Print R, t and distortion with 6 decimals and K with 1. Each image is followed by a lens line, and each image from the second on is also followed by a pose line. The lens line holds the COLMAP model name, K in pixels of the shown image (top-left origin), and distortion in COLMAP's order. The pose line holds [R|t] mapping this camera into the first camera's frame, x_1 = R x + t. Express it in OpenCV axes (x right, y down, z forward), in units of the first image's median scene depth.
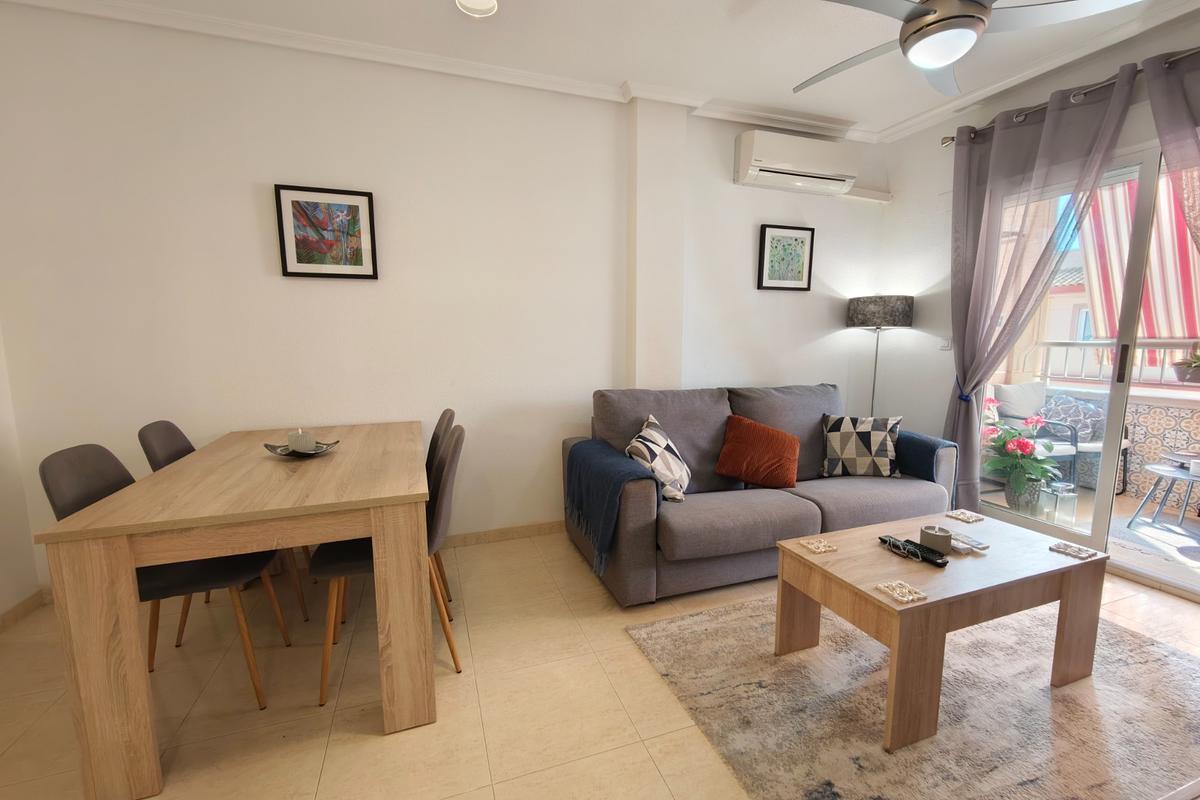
lens RADIAL K [[498.7, 0, 597.6], [0, 498.7, 401.9], [0, 0, 1]] dist [0.001561, 0.000819]
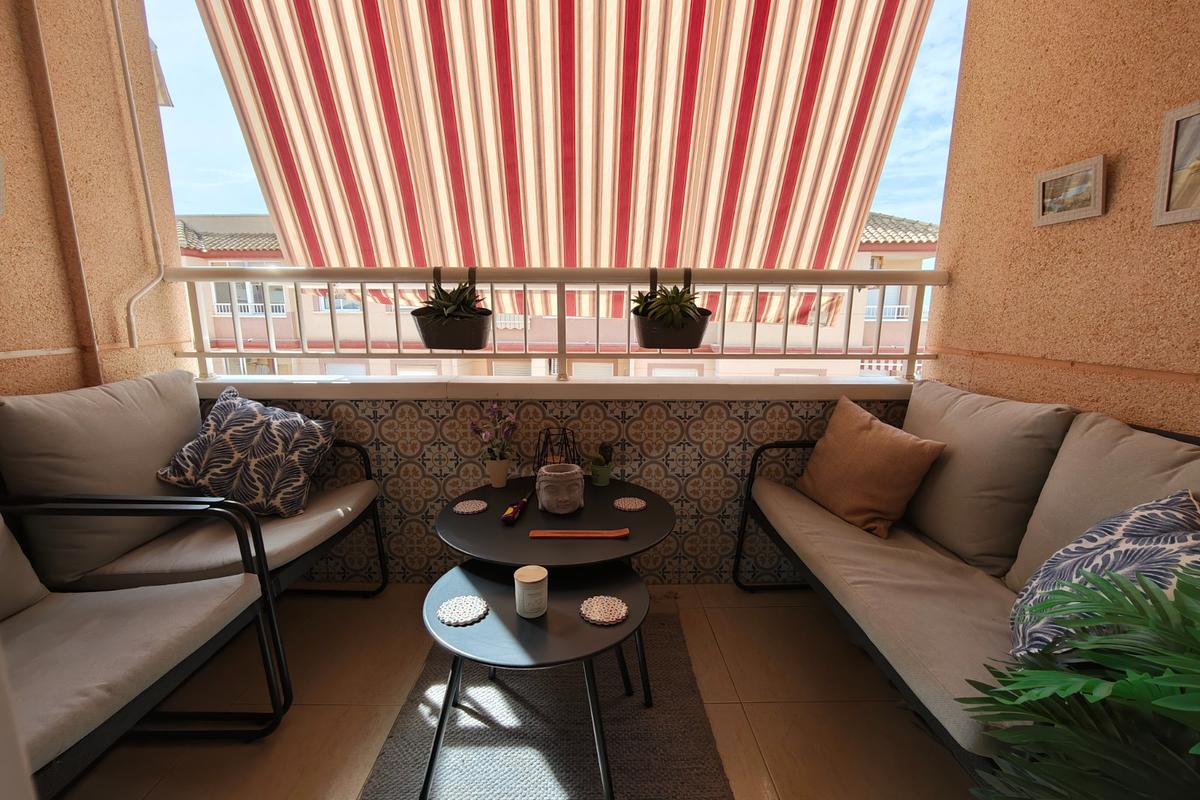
lens RADIAL K [[500.2, 0, 597.2], [0, 500.2, 401.2], [0, 0, 1]] dist [-0.000521, 0.000876]
pose [[0.321679, -0.170024, 0.931458, 0.920873], [0.121164, 0.983049, 0.137597, -0.045256], [-0.939064, 0.068597, 0.336827, 0.837199]]
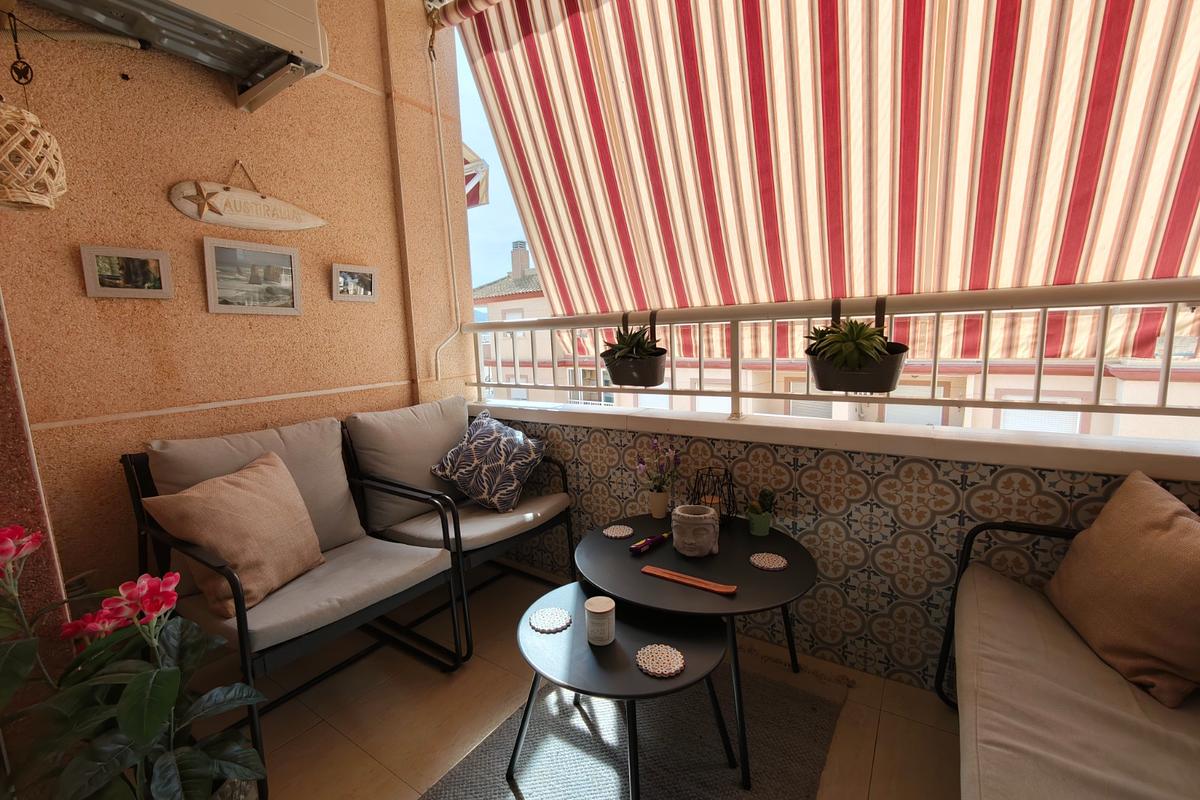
lens RADIAL K [[500.2, 0, 597.2], [0, 500.2, 401.2], [0, 0, 1]] dist [-0.000521, 0.000876]
pose [[0.801379, -0.110970, 0.587773, 1.006071], [0.115572, 0.992850, 0.029875, -0.049947], [-0.586886, 0.043989, 0.808474, 0.684892]]
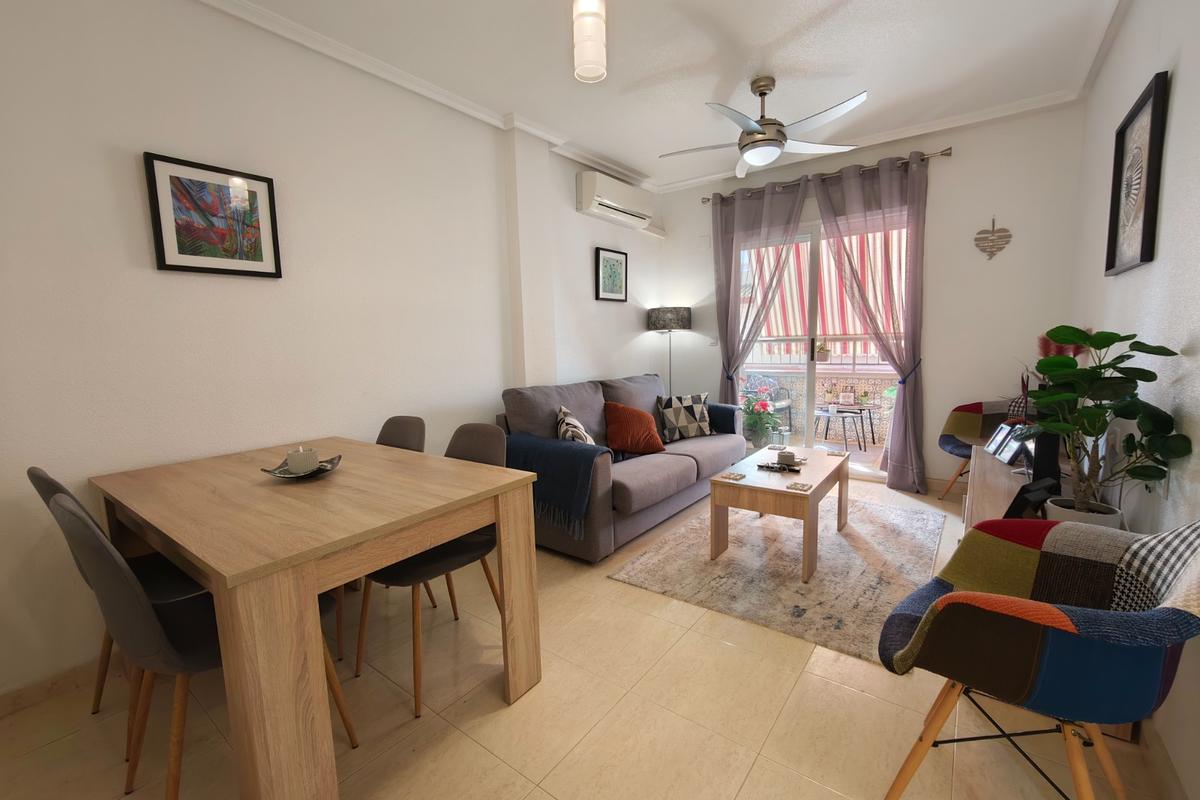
lens RADIAL K [[498.7, 0, 597.6], [0, 498.7, 401.9], [0, 0, 1]] dist [0.001561, 0.000819]
pose [[0.836806, -0.086285, 0.540658, -0.426565], [0.094893, 0.995415, 0.011991, 0.009786], [-0.539214, 0.041270, 0.841157, -0.020092]]
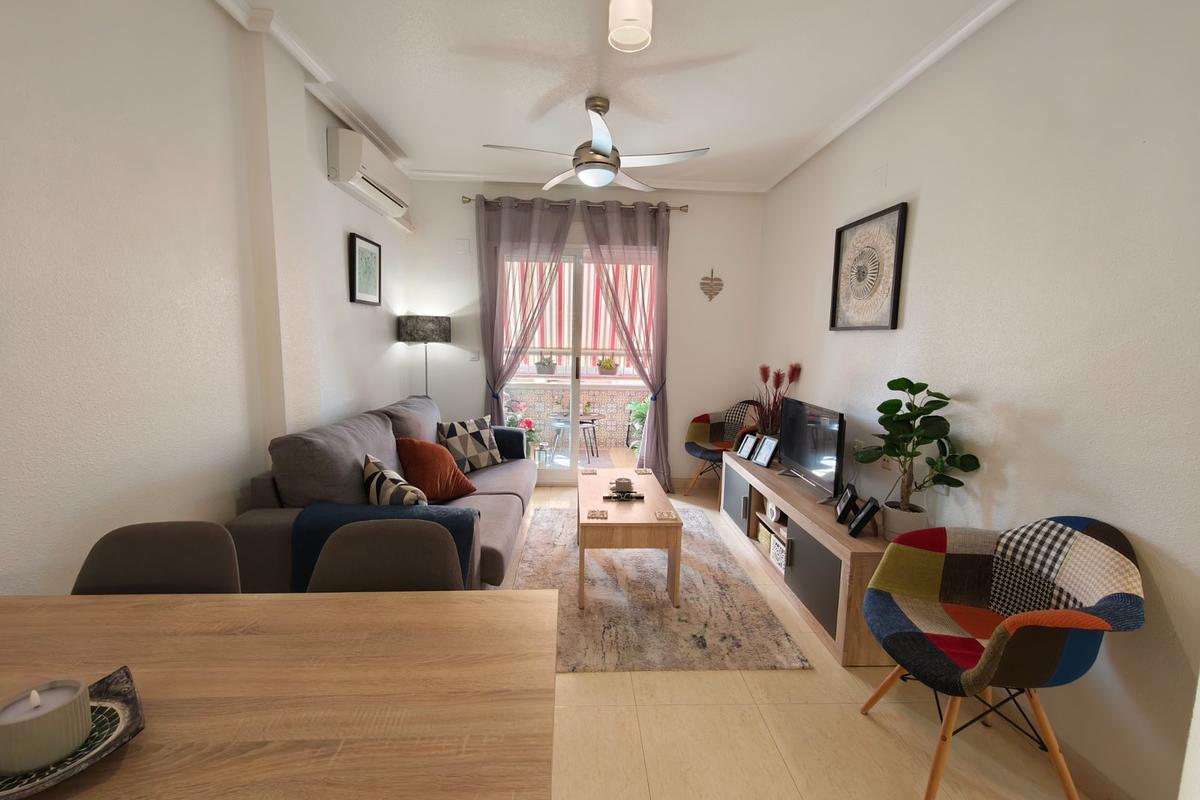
lens RADIAL K [[500.2, 0, 597.2], [0, 500.2, 401.2], [0, 0, 1]] dist [-0.000521, 0.000876]
pose [[0.293946, -0.112131, 0.949222, -0.536043], [0.102136, 0.991094, 0.085449, -0.089907], [-0.950349, 0.071832, 0.302781, 0.354464]]
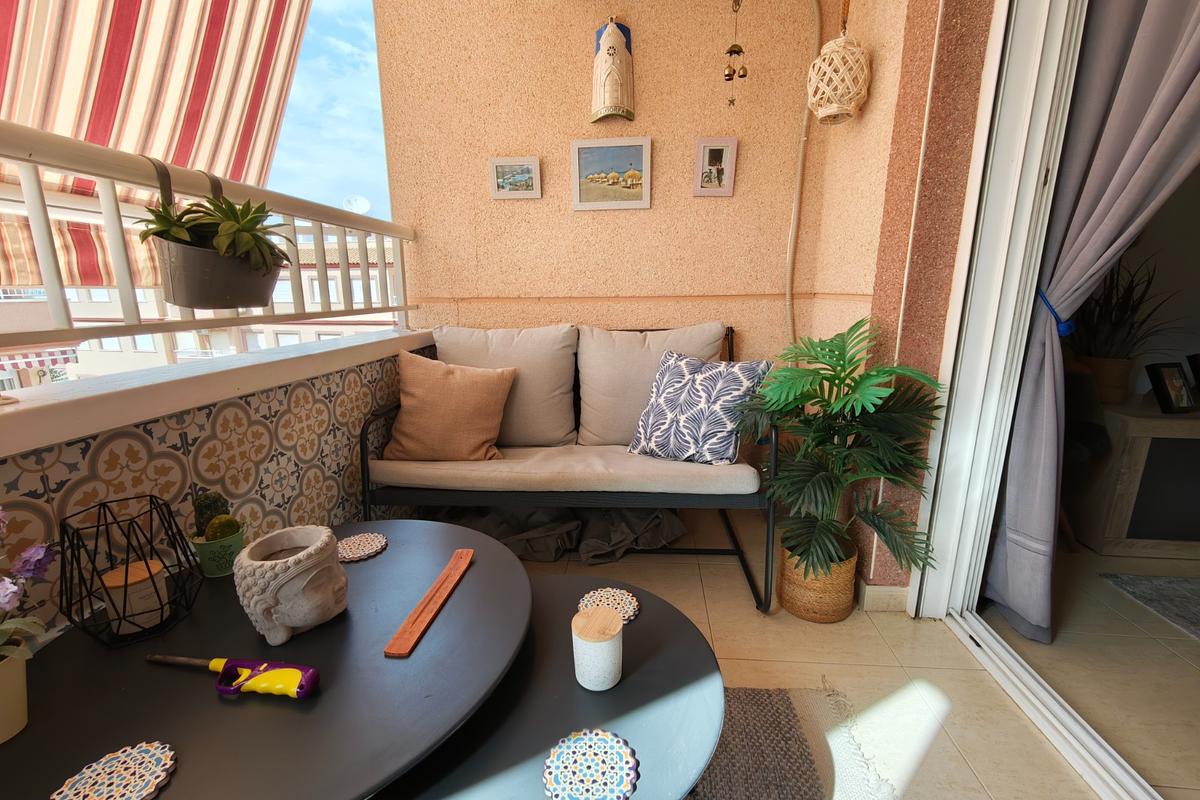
lens RADIAL K [[500.2, 0, 597.2], [0, 500.2, 401.2], [0, 0, 1]] dist [-0.000521, 0.000876]
pose [[-0.904307, -0.089079, 0.417486, 1.134548], [0.061709, 0.940435, 0.334326, -0.055738], [-0.422400, 0.328096, -0.844945, 1.180492]]
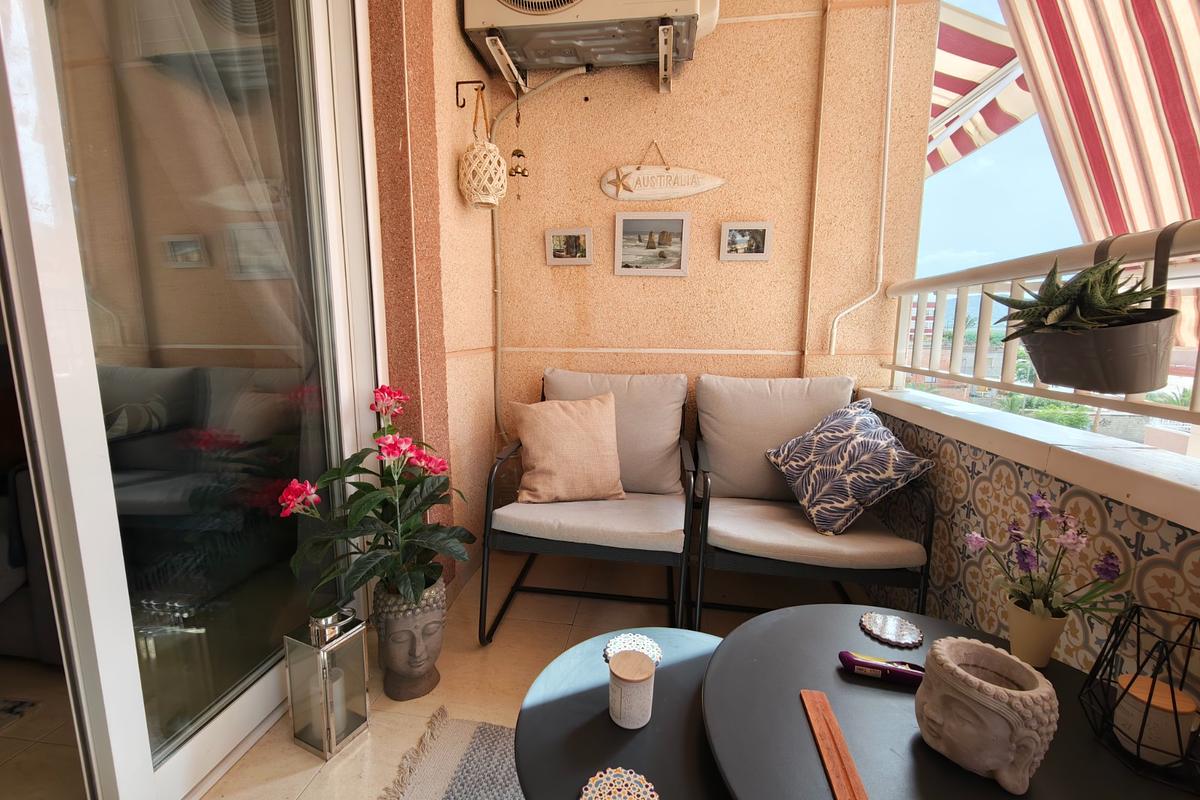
lens RADIAL K [[500.2, 0, 597.2], [0, 500.2, 401.2], [0, 0, 1]] dist [-0.000521, 0.000876]
pose [[0.885938, 0.074055, -0.457853, 1.320353], [-0.070028, 0.997212, 0.025792, -0.022540], [0.458486, 0.009213, 0.888654, 0.766237]]
